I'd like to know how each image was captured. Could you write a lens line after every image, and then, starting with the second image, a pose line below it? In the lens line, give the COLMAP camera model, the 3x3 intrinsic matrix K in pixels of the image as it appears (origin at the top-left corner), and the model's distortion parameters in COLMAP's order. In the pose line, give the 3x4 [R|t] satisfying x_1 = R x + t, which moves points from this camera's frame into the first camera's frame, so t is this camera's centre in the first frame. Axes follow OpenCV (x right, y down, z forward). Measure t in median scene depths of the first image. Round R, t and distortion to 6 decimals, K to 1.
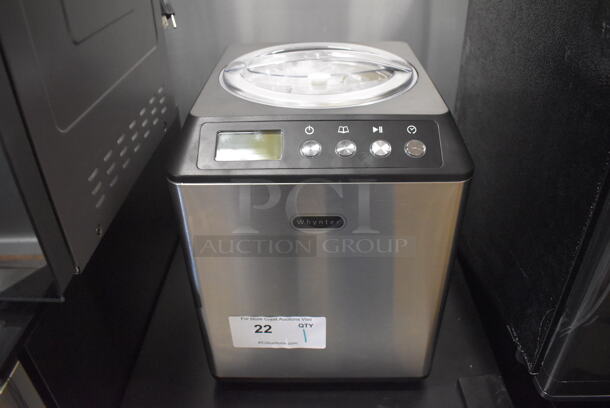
lens RADIAL K [[471.8, 0, 309.2], [0, 471.8, 191.4], [0, 0, 1]] dist [0.022365, 0.001314]
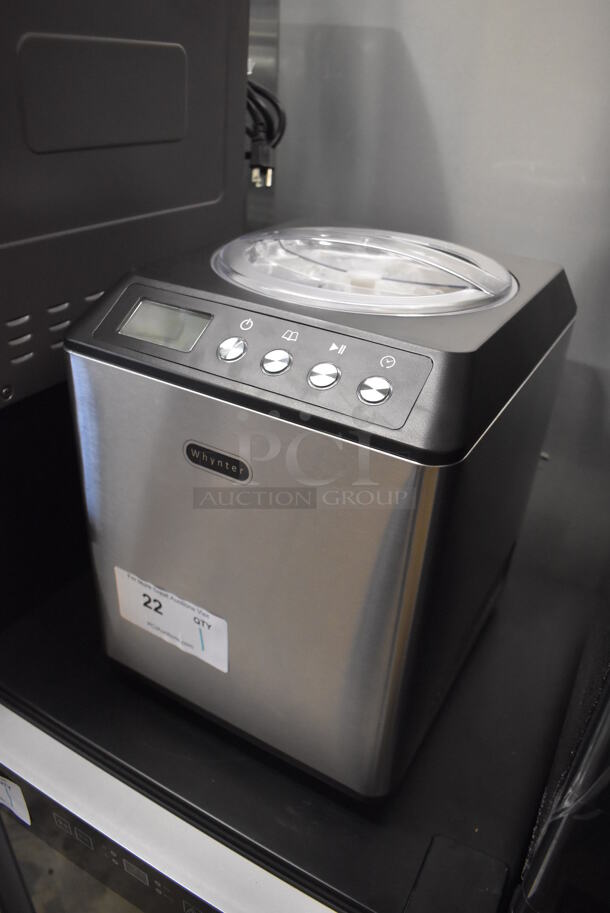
lens RADIAL K [[710.6, 0, 306.7], [0, 710.6, 426.1], [0, 0, 1]] dist [-0.004020, -0.001616]
pose [[0.869878, 0.284721, -0.402797, 0.449384], [-0.317135, 0.948268, -0.014591, -0.005991], [0.377805, 0.140433, 0.915173, 0.121783]]
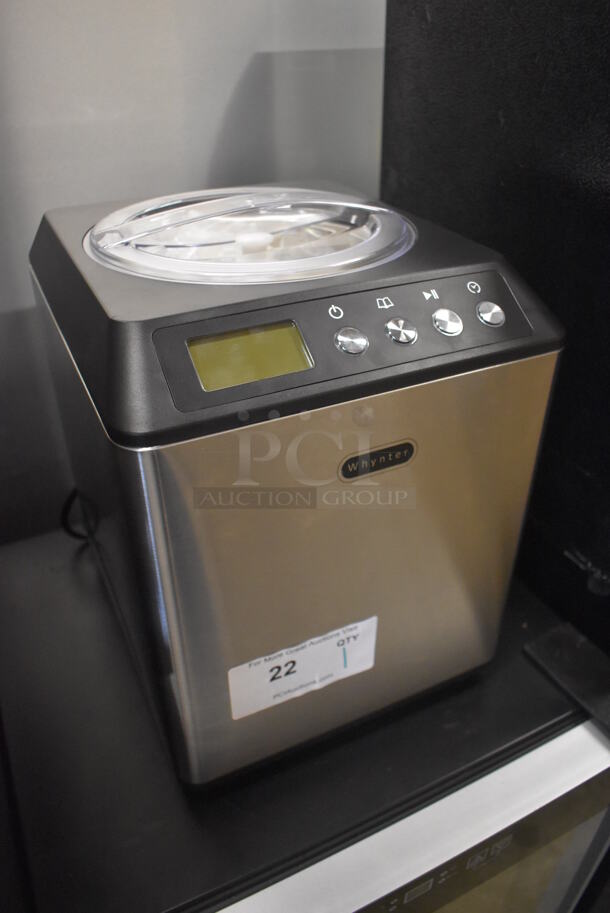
lens RADIAL K [[715.9, 0, 305.0], [0, 715.9, 456.5], [0, 0, 1]] dist [-0.000869, -0.006819]
pose [[0.891654, -0.229726, 0.390101, -0.373060], [0.227848, 0.972318, 0.051795, -0.007290], [-0.391200, 0.042701, 0.919314, 0.168438]]
